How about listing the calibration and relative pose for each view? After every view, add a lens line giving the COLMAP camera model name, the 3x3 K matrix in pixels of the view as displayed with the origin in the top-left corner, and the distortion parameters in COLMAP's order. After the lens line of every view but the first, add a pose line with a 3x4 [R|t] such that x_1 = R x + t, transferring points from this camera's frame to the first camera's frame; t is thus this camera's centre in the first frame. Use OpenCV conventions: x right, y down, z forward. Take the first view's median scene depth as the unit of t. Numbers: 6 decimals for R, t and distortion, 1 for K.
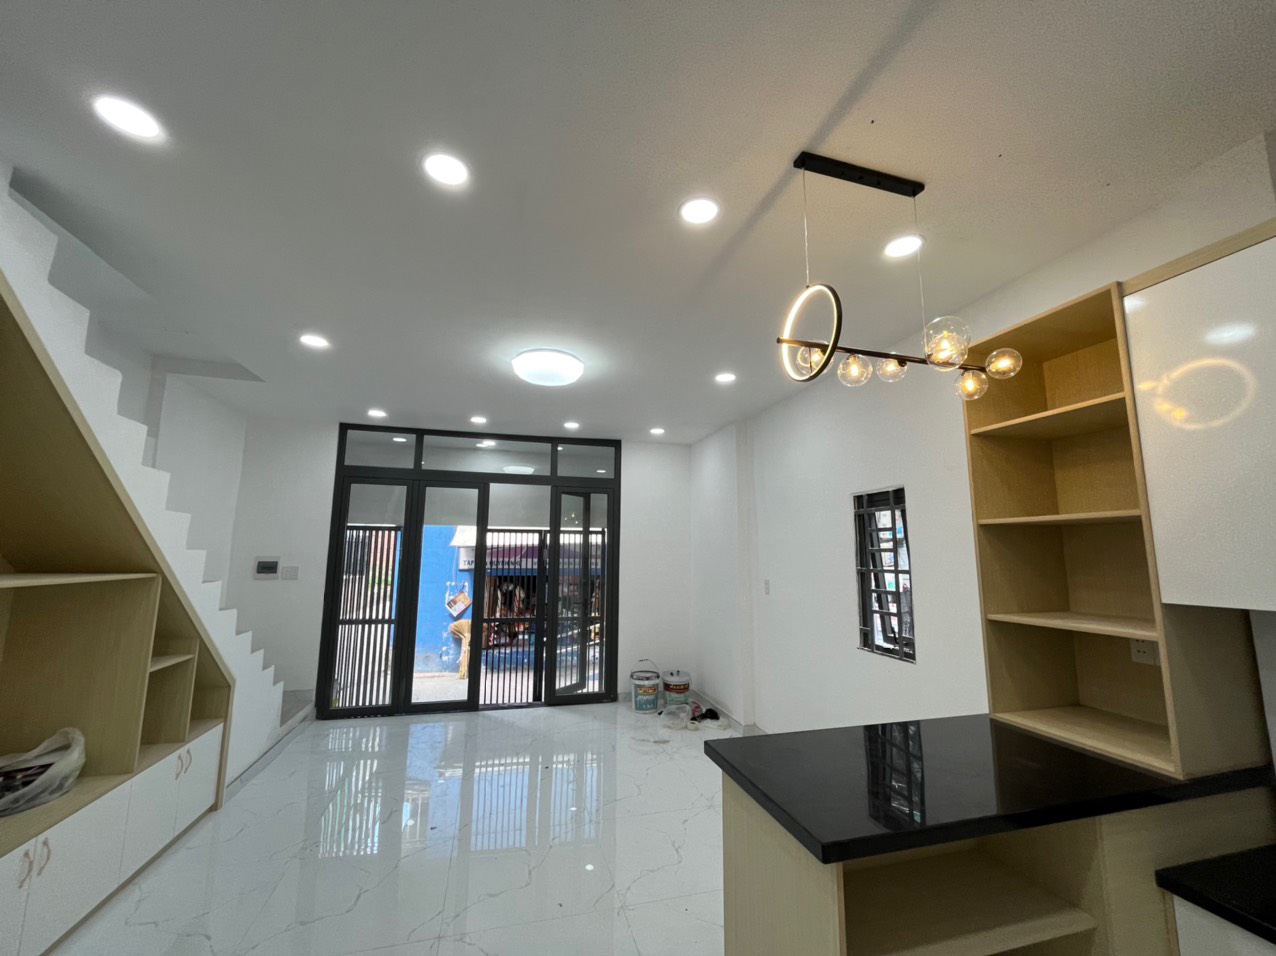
lens RADIAL K [[499.6, 0, 638.0], [0, 499.6, 478.0], [0, 0, 1]] dist [0.000273, -0.000074]
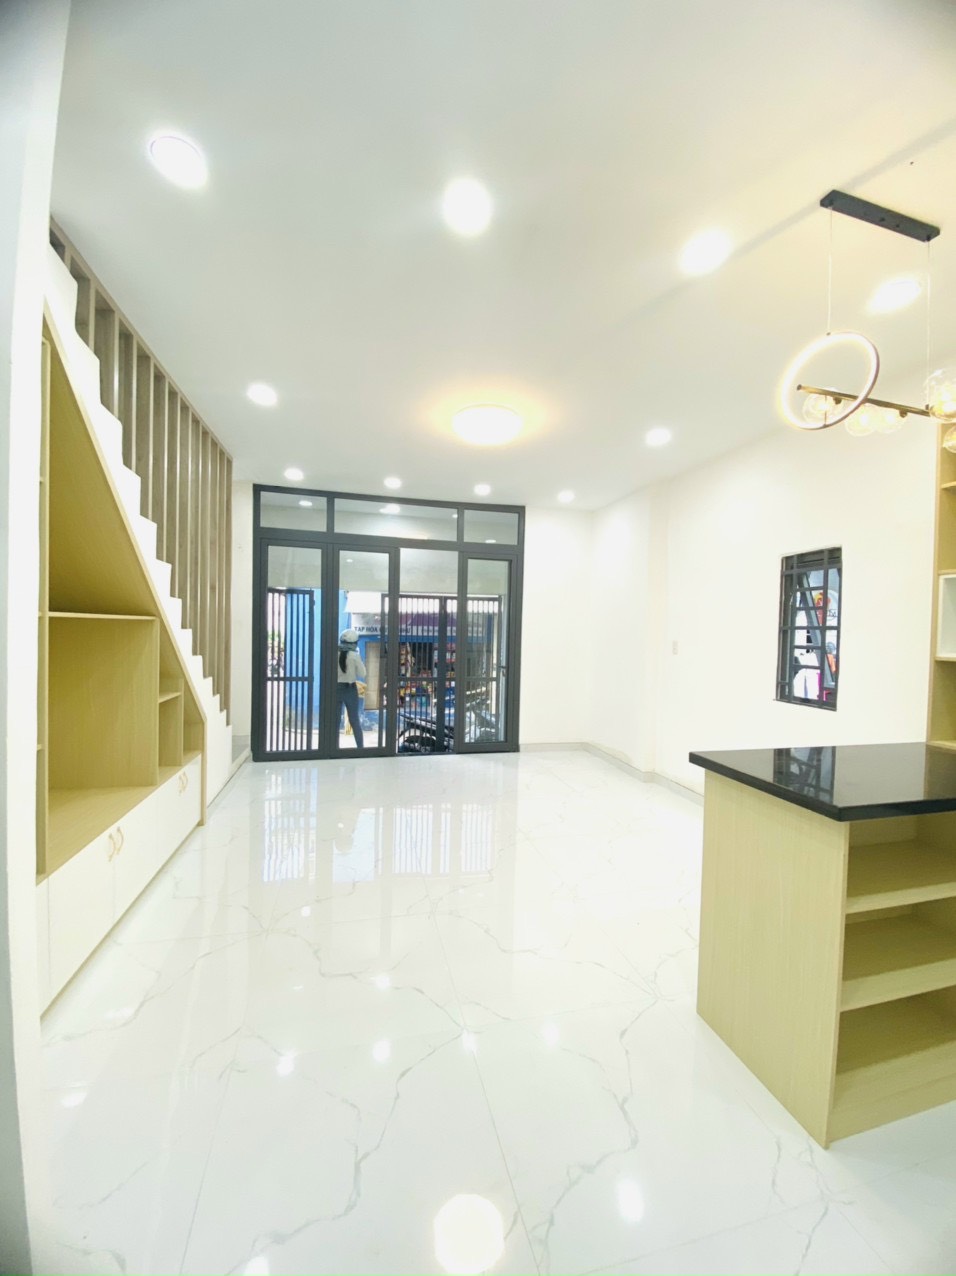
lens RADIAL K [[504.1, 0, 478.0], [0, 504.1, 638.0], [0, 0, 1]] dist [0.039819, -0.028933]
pose [[0.999801, 0.013096, -0.015072, -0.124735], [-0.010511, 0.987006, 0.160338, 0.026349], [0.016976, -0.160148, 0.986947, -0.053662]]
